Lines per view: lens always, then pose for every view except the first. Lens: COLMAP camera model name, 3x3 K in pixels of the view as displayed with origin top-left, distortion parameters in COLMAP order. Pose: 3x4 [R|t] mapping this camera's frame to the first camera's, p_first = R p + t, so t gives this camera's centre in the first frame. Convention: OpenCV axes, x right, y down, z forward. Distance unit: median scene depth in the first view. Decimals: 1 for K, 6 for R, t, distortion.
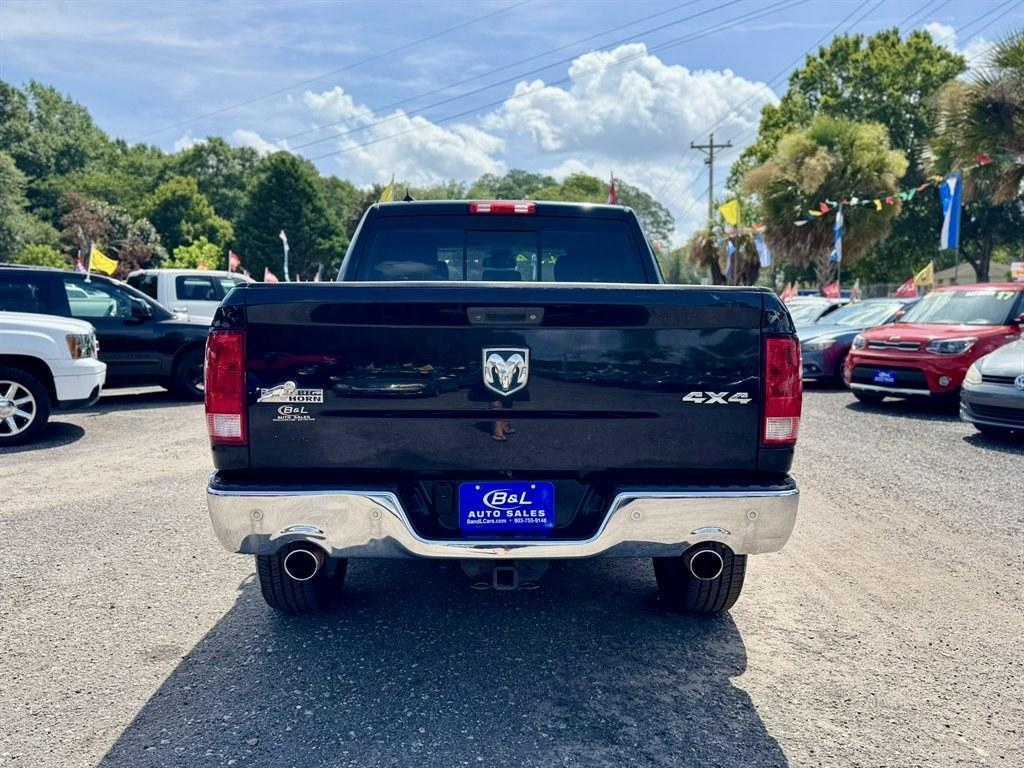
lens RADIAL K [[838.9, 0, 518.6], [0, 838.9, 388.1], [0, 0, 1]] dist [0.086163, -0.115892]
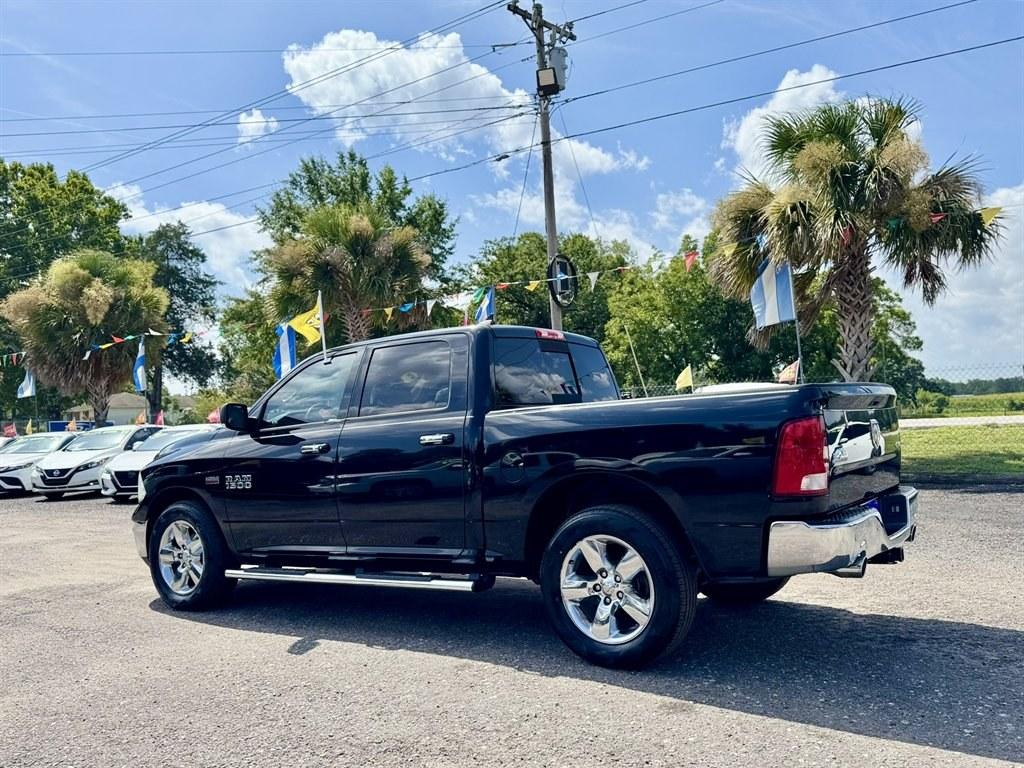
lens RADIAL K [[838.9, 0, 518.6], [0, 838.9, 388.1], [0, 0, 1]] dist [0.086163, -0.115892]
pose [[0.587478, -0.002869, 0.809235, -0.861226], [0.127058, 0.987918, -0.088737, -0.028290], [-0.799203, 0.154951, 0.580744, 0.248038]]
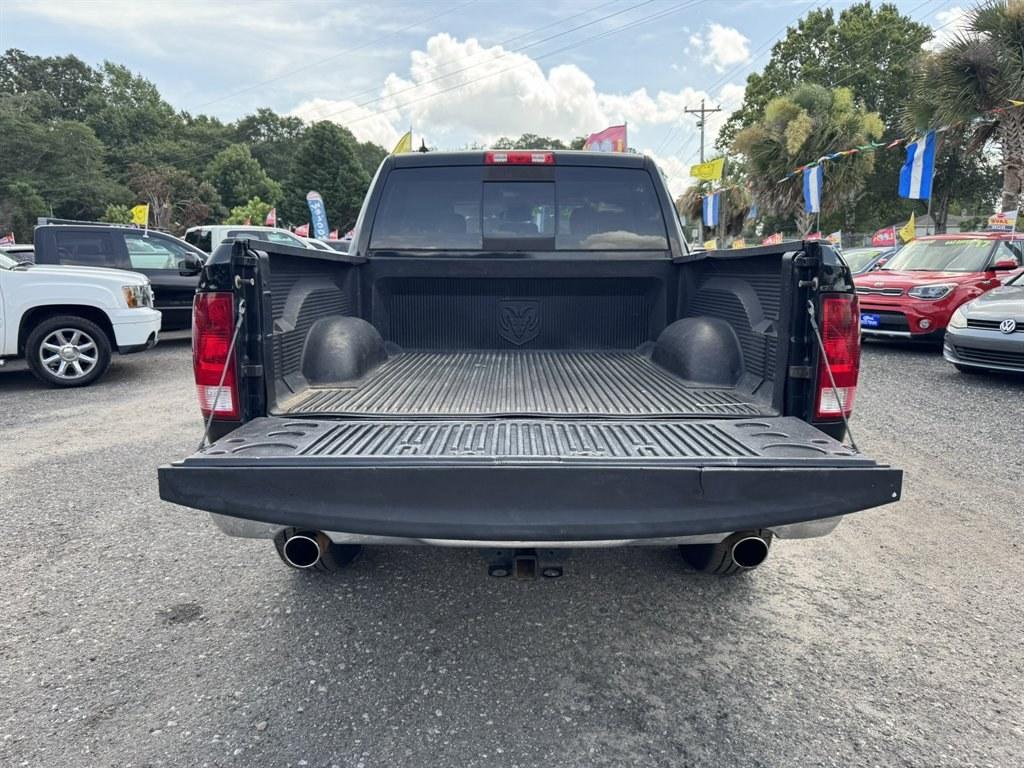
lens RADIAL K [[722.9, 0, 512.5], [0, 722.9, 375.8], [0, 0, 1]] dist [0.007325, 0.000140]
pose [[0.999661, -0.002557, -0.025913, -0.004385], [0.004331, 0.997632, 0.068638, -0.013846], [0.025677, -0.068727, 0.997305, 0.102891]]
